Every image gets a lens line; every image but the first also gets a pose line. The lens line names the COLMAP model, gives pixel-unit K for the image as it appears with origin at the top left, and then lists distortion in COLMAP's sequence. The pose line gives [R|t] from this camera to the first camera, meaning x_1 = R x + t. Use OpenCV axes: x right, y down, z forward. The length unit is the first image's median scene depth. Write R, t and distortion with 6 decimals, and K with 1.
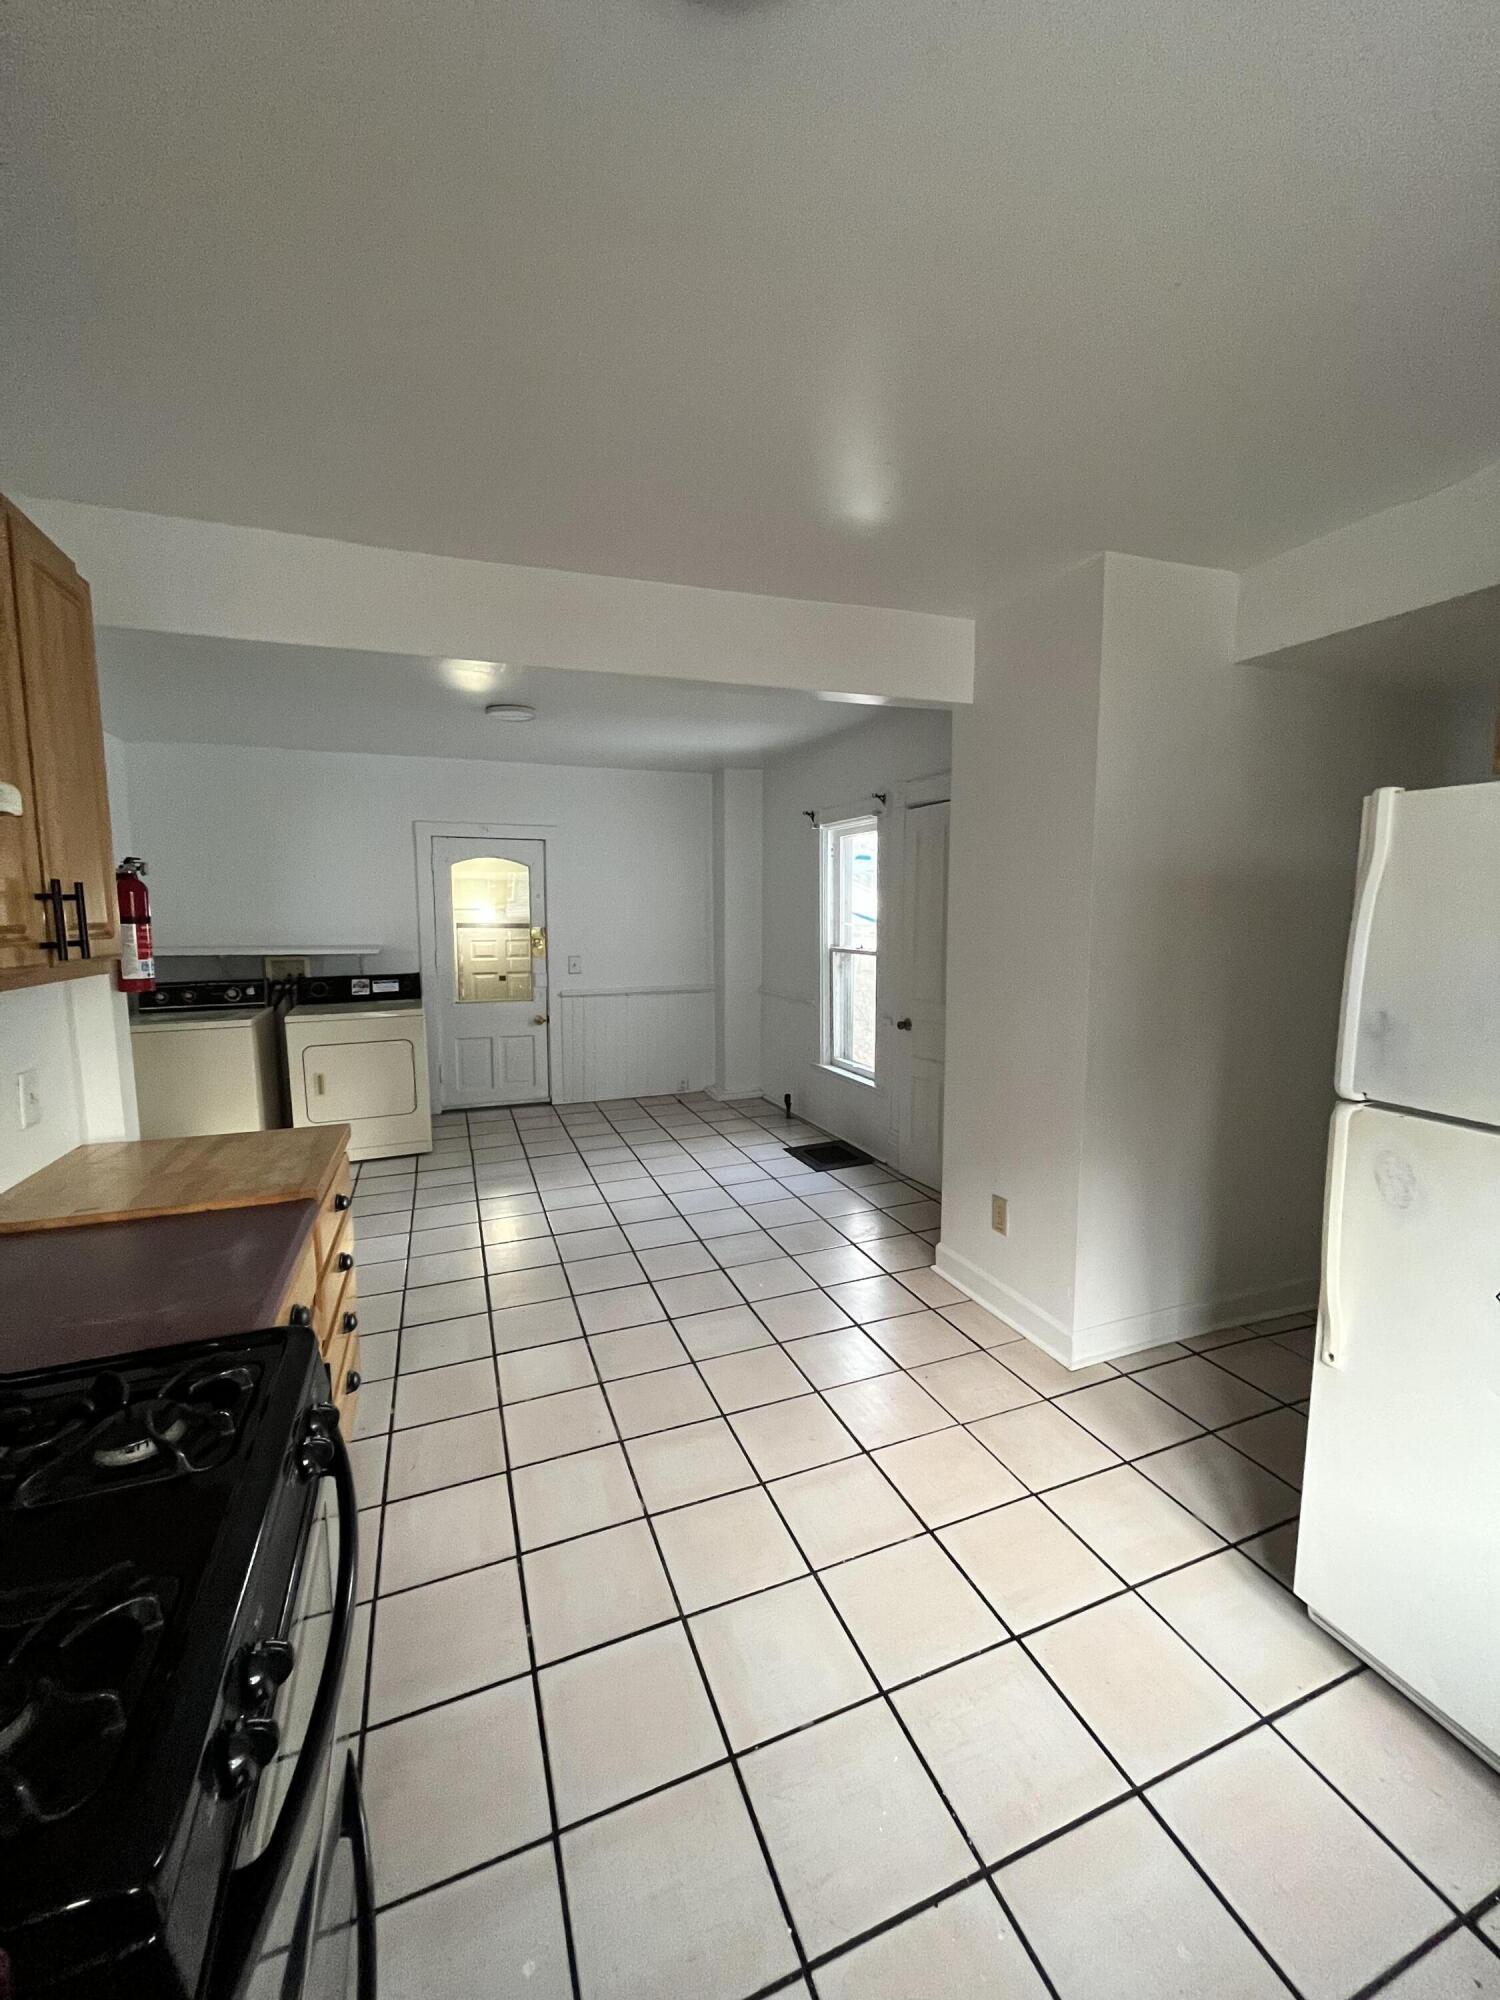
lens RADIAL K [[802.2, 0, 750.6], [0, 802.2, 993.7], [0, 0, 1]] dist [-0.002084, -0.000538]
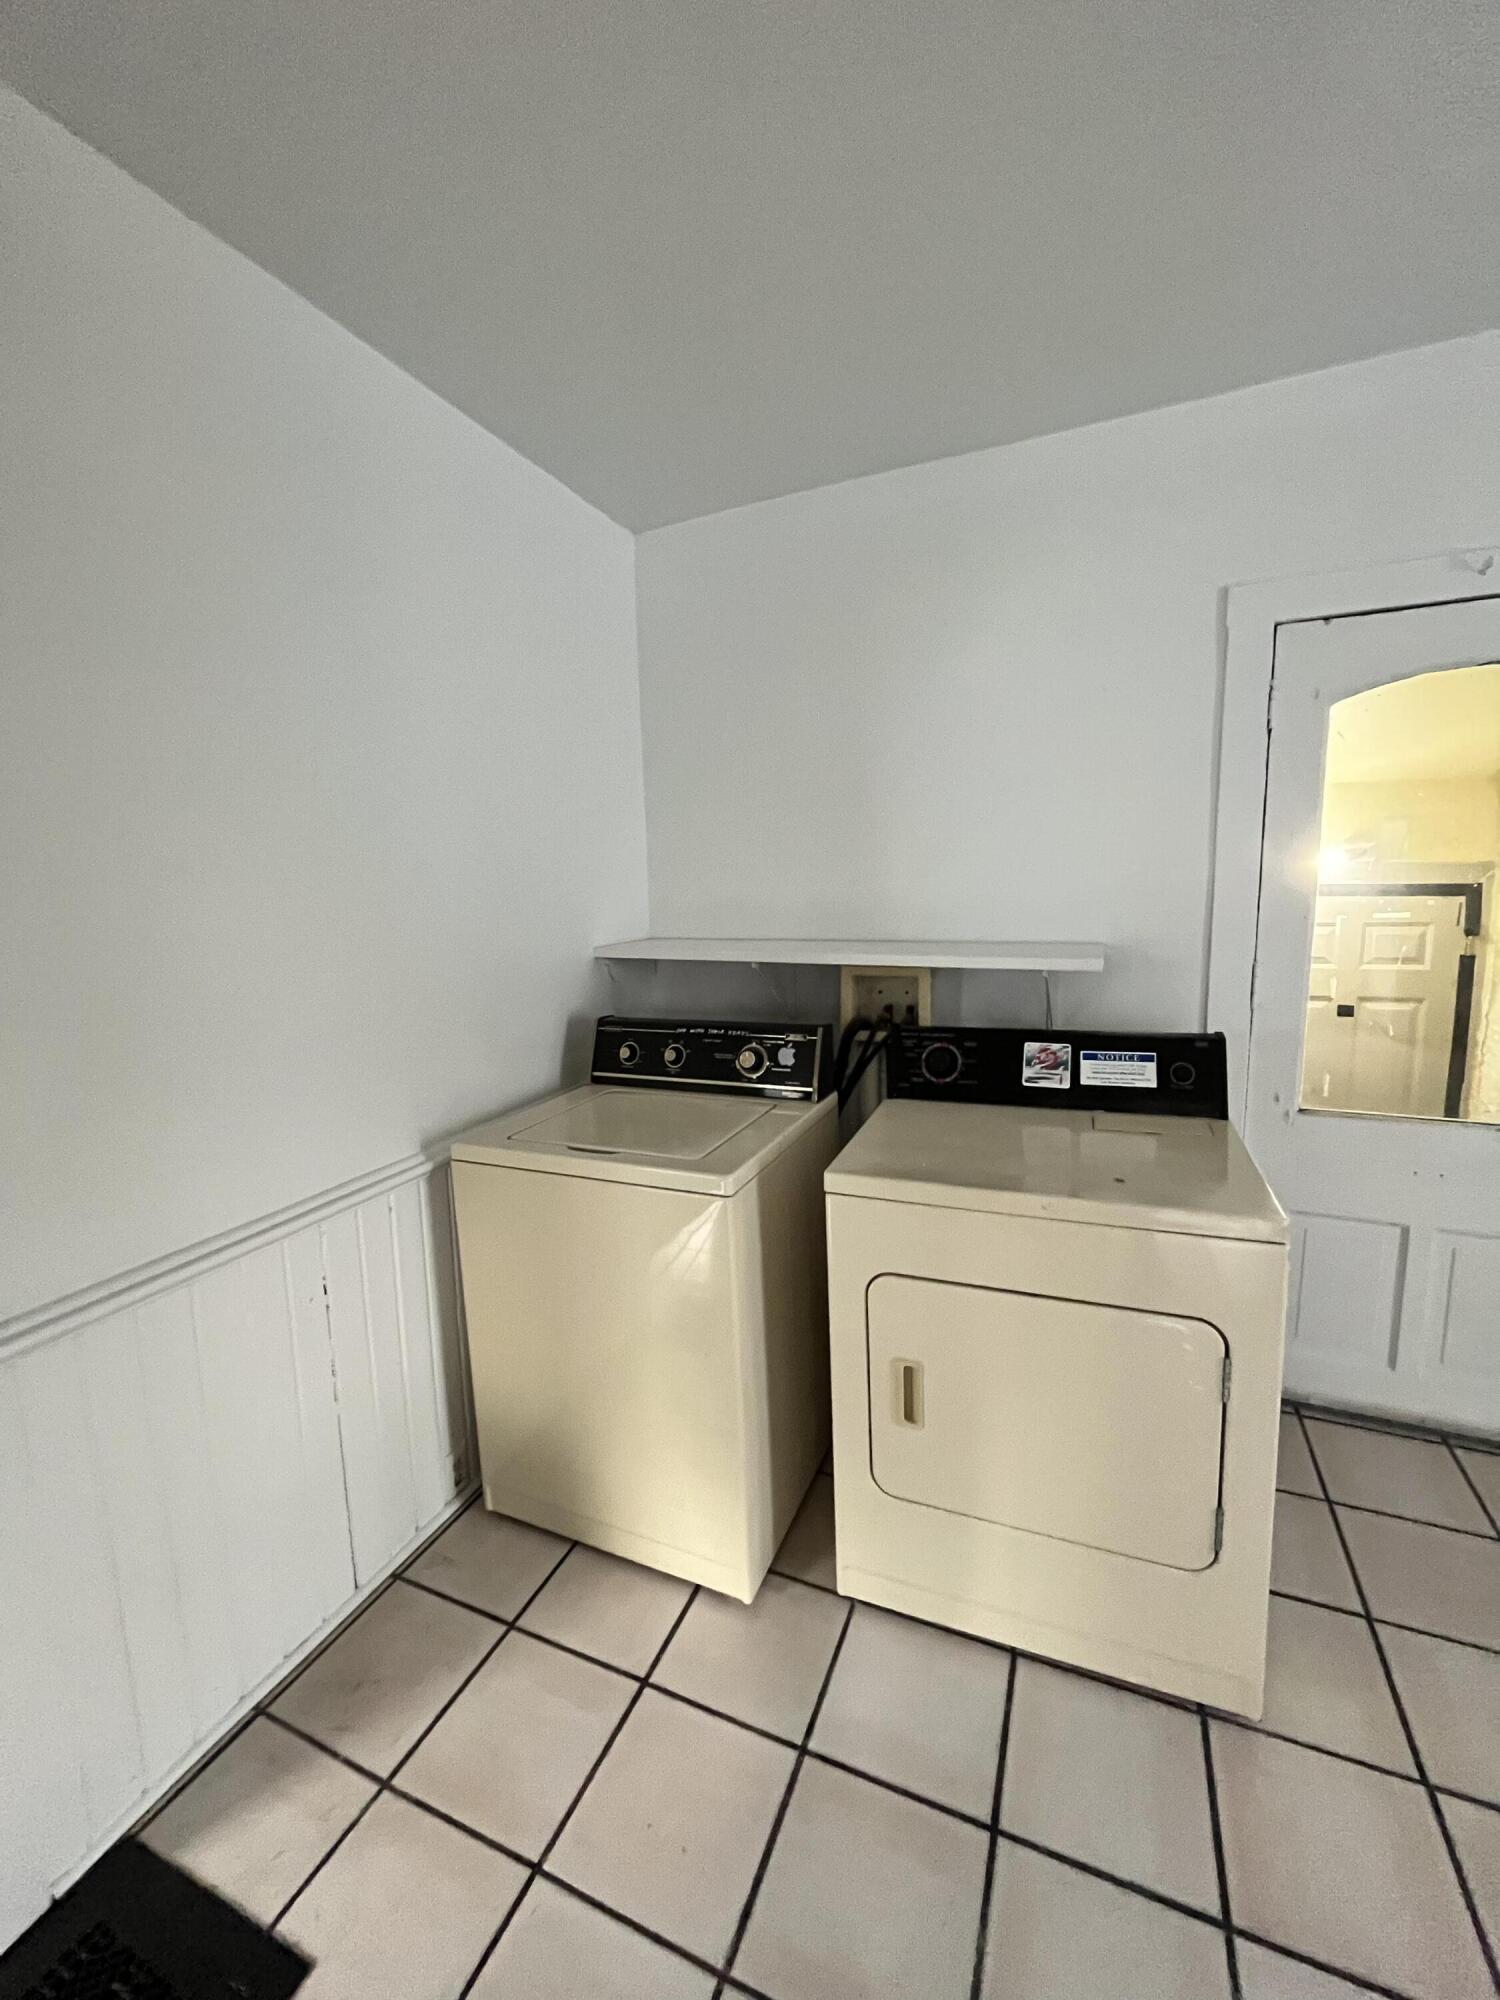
lens RADIAL K [[802.2, 0, 750.6], [0, 802.2, 993.7], [0, 0, 1]] dist [-0.002084, -0.000538]
pose [[0.708828, 0.073917, -0.701498, -0.332800], [-0.049351, 0.997254, 0.055214, -0.052580], [0.703653, -0.004518, 0.710529, 0.656380]]
